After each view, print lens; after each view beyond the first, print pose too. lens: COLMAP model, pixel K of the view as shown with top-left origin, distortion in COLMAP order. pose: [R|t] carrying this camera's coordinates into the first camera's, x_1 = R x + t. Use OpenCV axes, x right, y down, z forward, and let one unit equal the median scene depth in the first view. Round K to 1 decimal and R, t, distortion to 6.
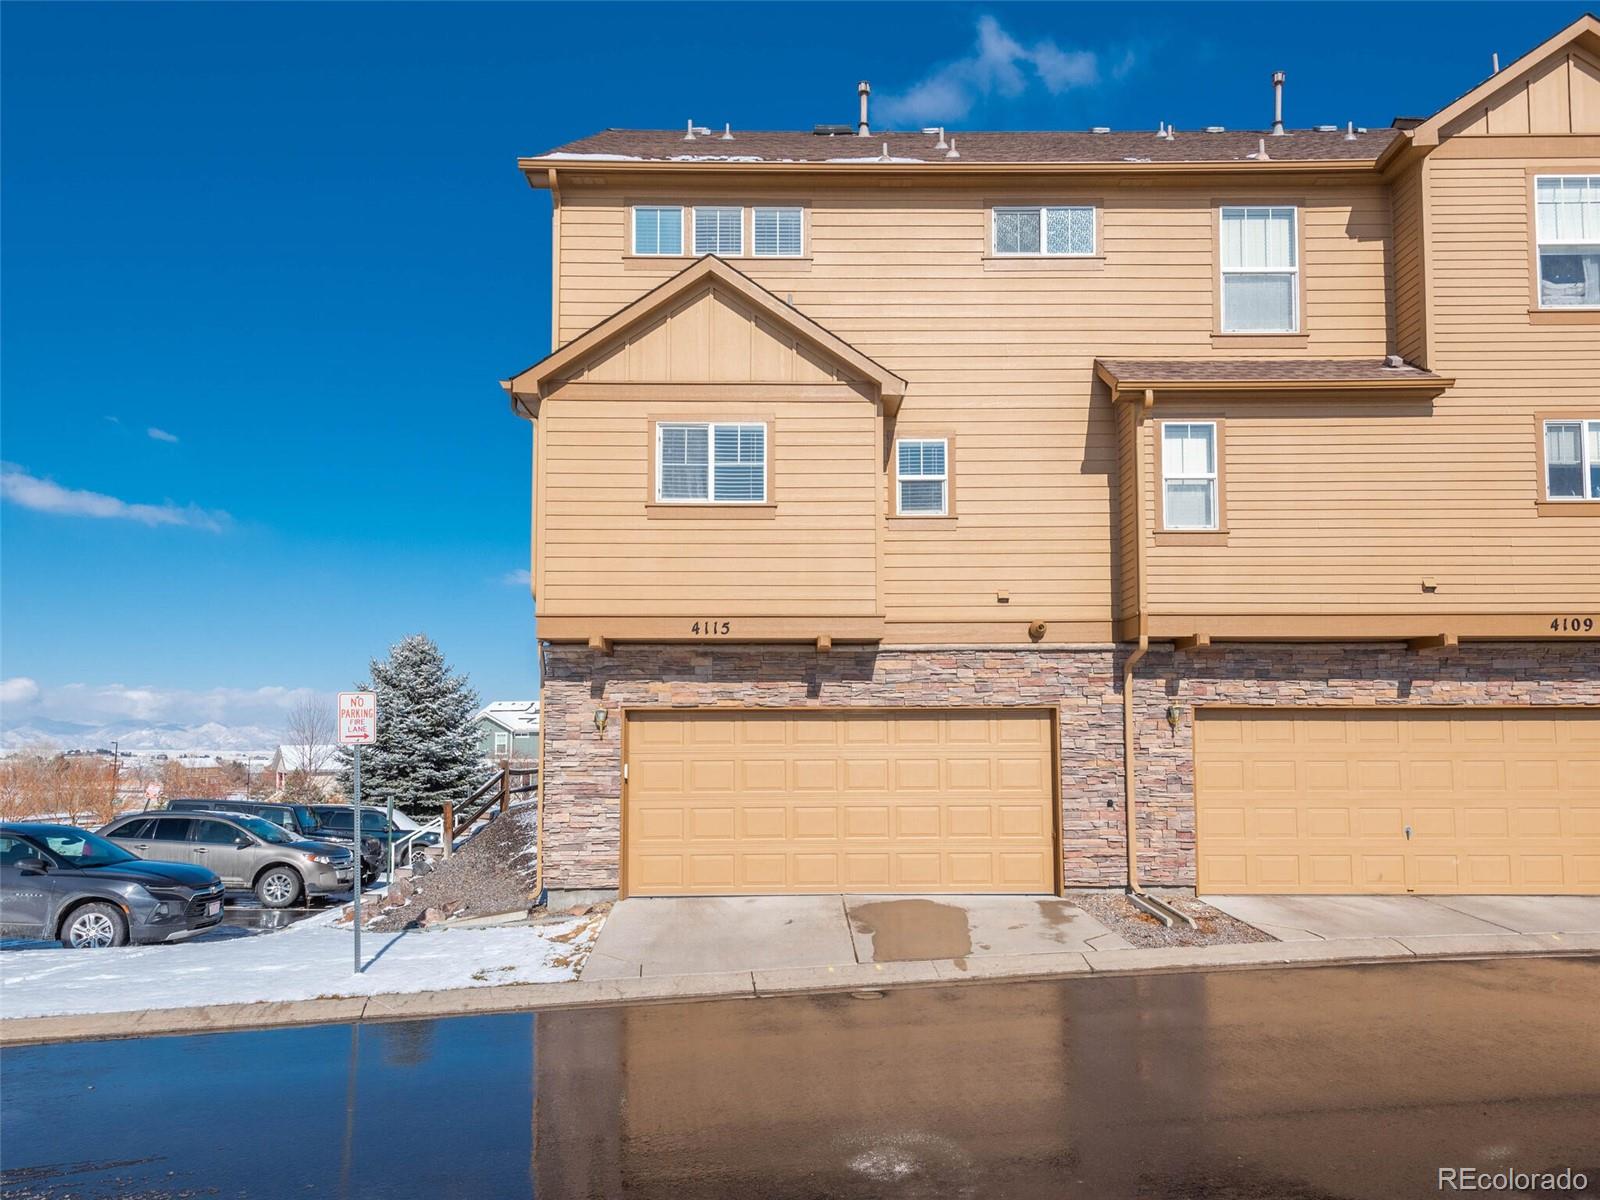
lens RADIAL K [[1089.6, 0, 804.2], [0, 1089.6, 595.4], [0, 0, 1]] dist [0.032472, -0.001485]
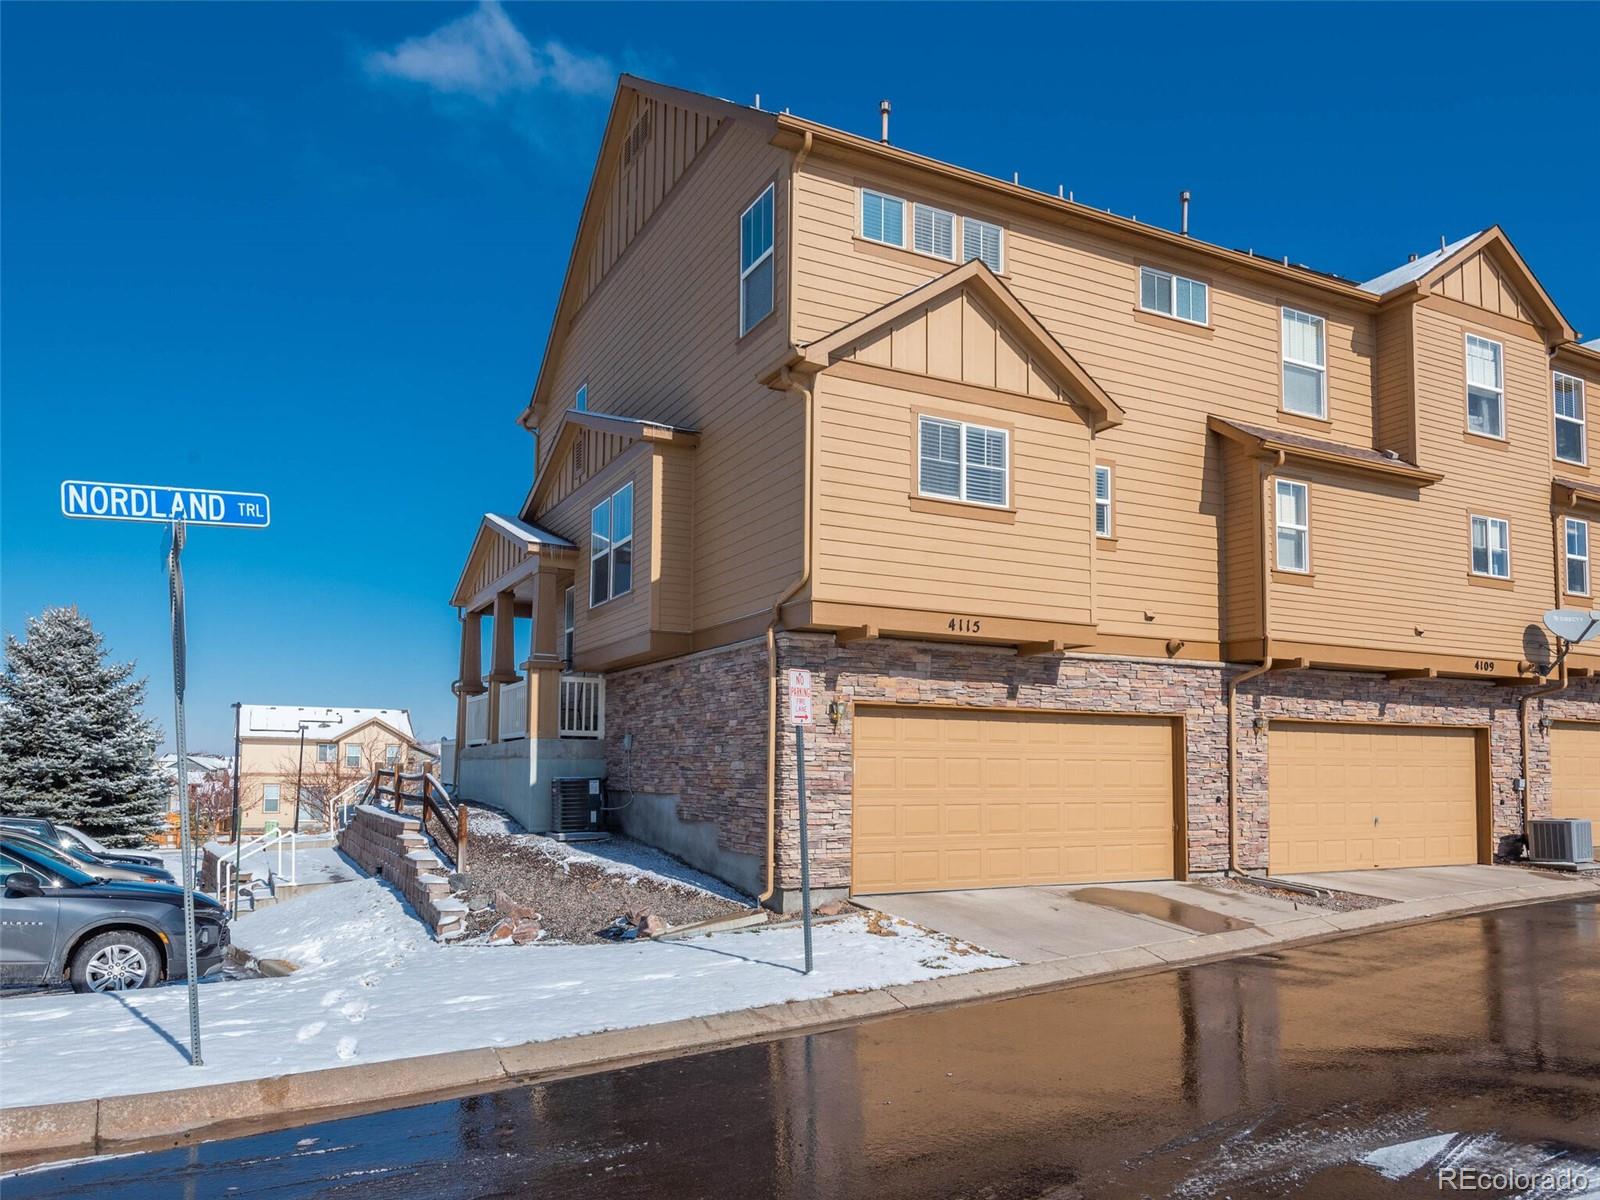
lens RADIAL K [[1147.8, 0, 799.0], [0, 1147.8, 613.7], [0, 0, 1]] dist [-0.009969, -0.004570]
pose [[0.892096, 0.073259, 0.445867, -0.667084], [-0.073063, 0.997171, -0.017656, 0.046827], [-0.445899, -0.016825, 0.894925, 0.111752]]
